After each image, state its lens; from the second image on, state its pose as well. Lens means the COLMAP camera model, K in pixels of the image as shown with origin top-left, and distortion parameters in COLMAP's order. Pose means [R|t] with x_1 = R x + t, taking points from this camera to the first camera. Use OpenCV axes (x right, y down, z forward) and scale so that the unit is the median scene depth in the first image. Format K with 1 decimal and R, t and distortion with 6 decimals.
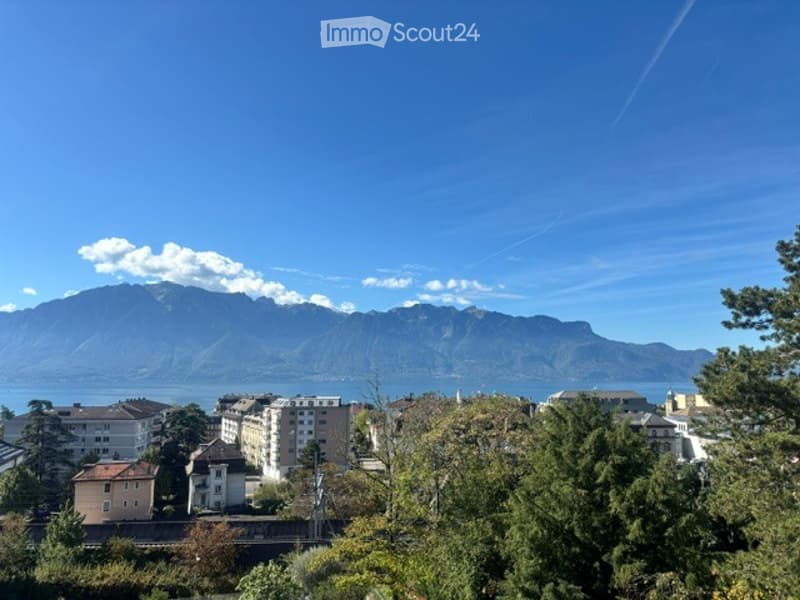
lens RADIAL K [[597.4, 0, 394.0], [0, 597.4, 303.0], [0, 0, 1]] dist [0.035083, -0.040236]
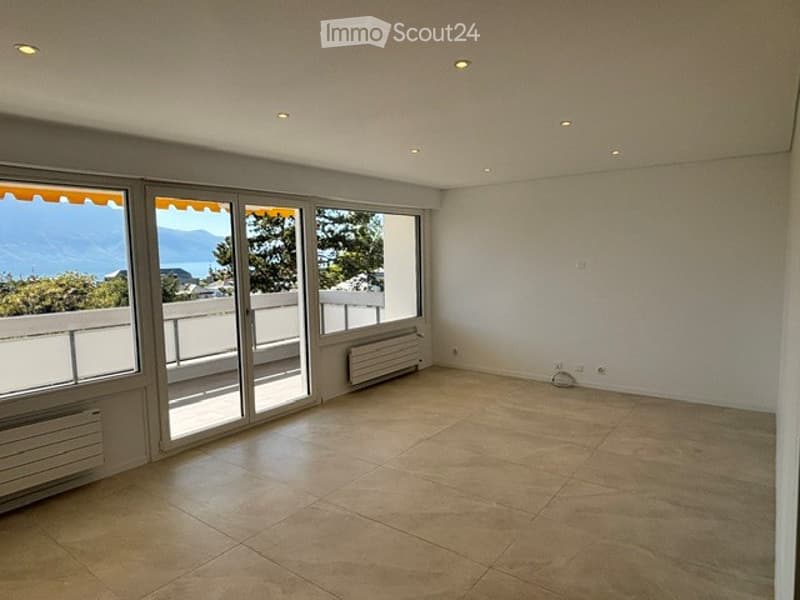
lens RADIAL K [[503.2, 0, 422.3], [0, 503.2, 301.9], [0, 0, 1]] dist [0.004507, -0.008379]
pose [[0.679524, -0.085836, 0.728614, -0.048644], [-0.067068, 0.981706, 0.178202, -0.010531], [-0.730581, -0.169960, 0.661336, -0.121745]]
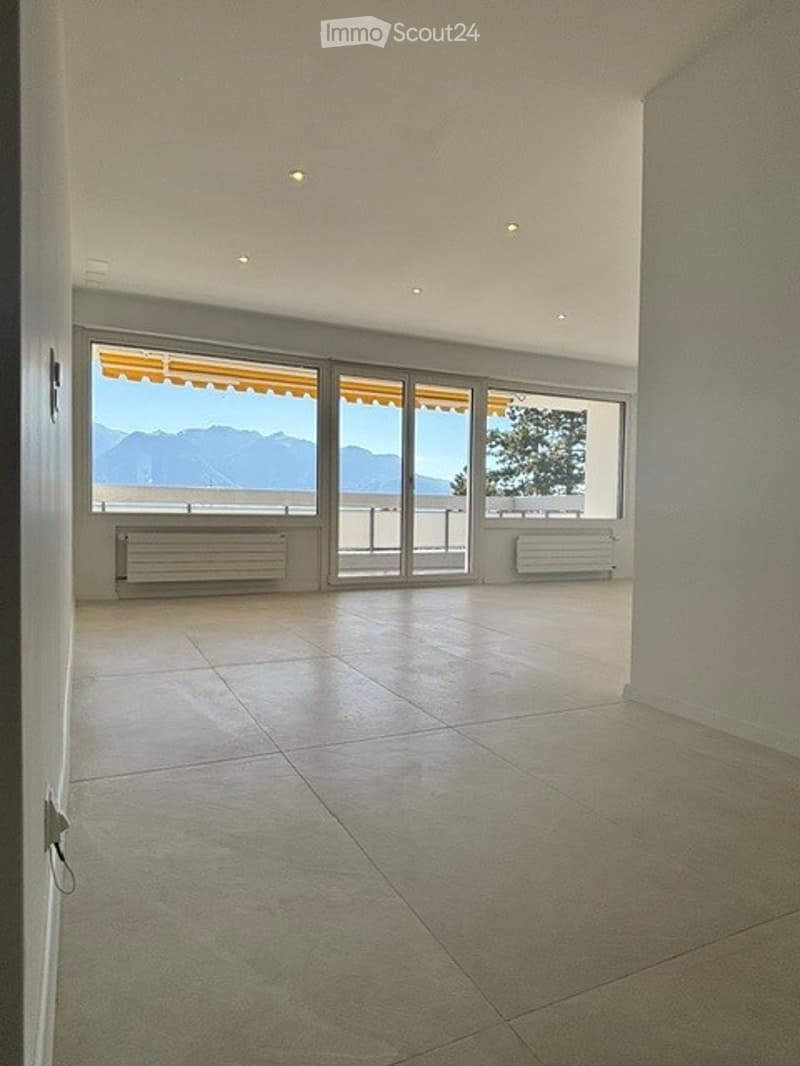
lens RADIAL K [[670.6, 0, 391.8], [0, 670.6, 530.7], [0, 0, 1]] dist [0.004507, -0.008379]
pose [[0.952914, -0.002954, 0.303226, -0.047993], [-0.042429, 0.988817, 0.142971, -0.000917], [-0.300257, -0.149105, 0.942132, -0.158222]]
